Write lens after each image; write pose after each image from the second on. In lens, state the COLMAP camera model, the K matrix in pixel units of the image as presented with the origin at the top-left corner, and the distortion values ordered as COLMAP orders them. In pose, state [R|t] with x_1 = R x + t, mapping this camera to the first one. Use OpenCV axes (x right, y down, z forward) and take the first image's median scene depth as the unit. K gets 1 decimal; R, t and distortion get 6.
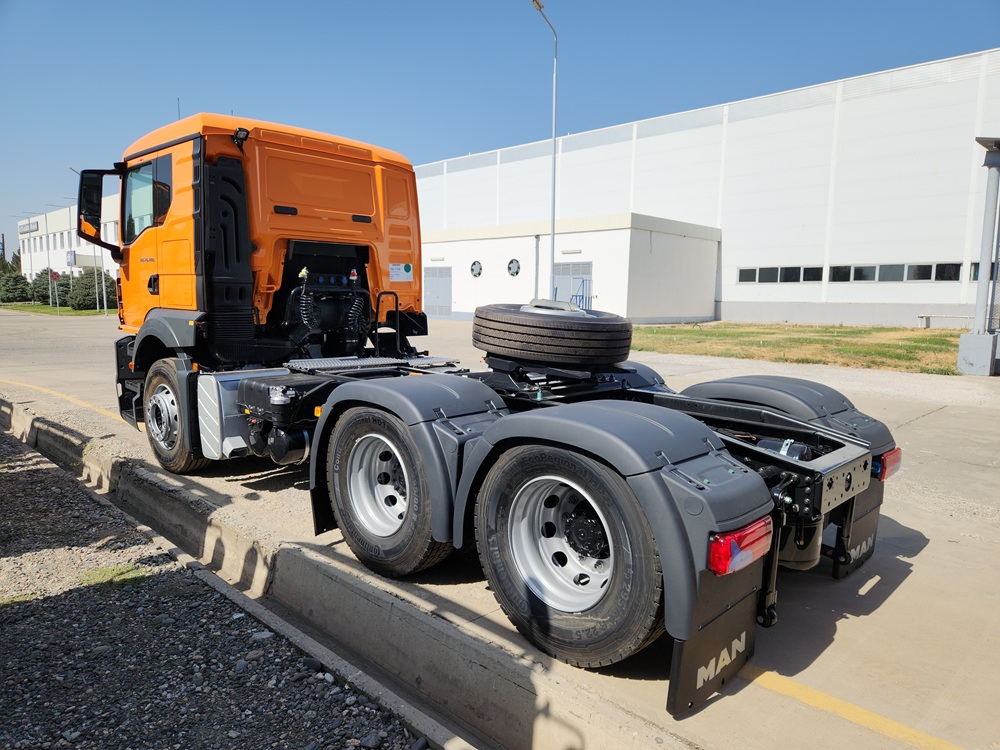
lens RADIAL K [[677.5, 0, 500.7], [0, 677.5, 373.4], [0, 0, 1]] dist [0.008365, -0.005871]
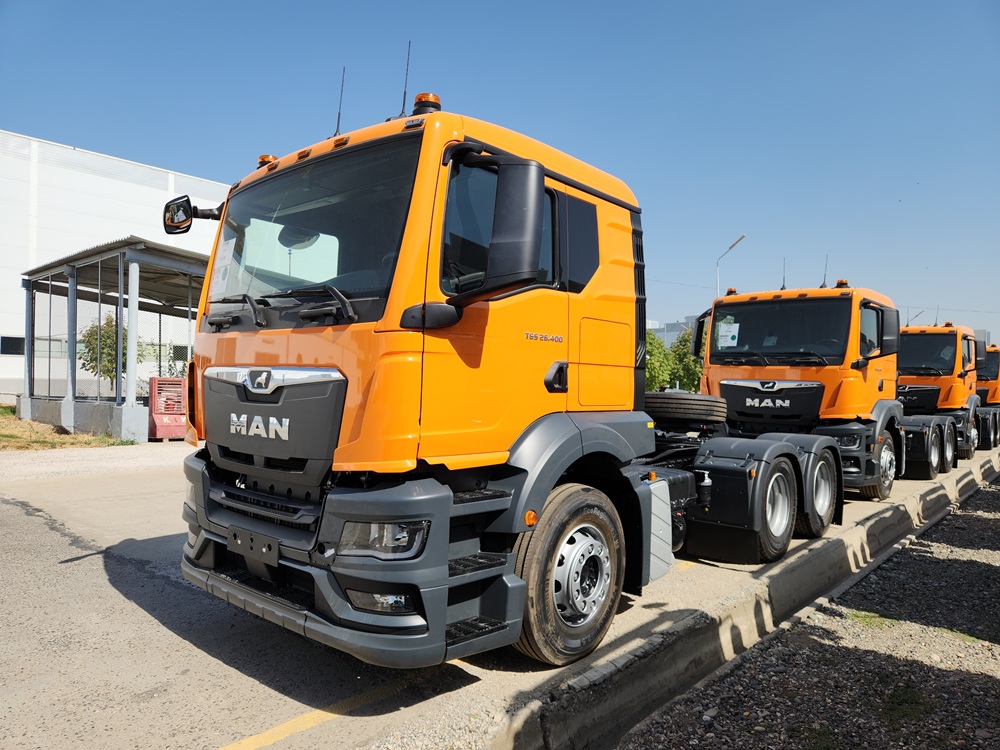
lens RADIAL K [[677.5, 0, 520.8], [0, 677.5, 383.0], [0, 0, 1]] dist [0.008365, -0.005871]
pose [[-0.039008, -0.018993, 0.999058, -1.250187], [0.096969, 0.995028, 0.022702, -0.157331], [-0.994523, 0.097763, -0.036972, 1.157162]]
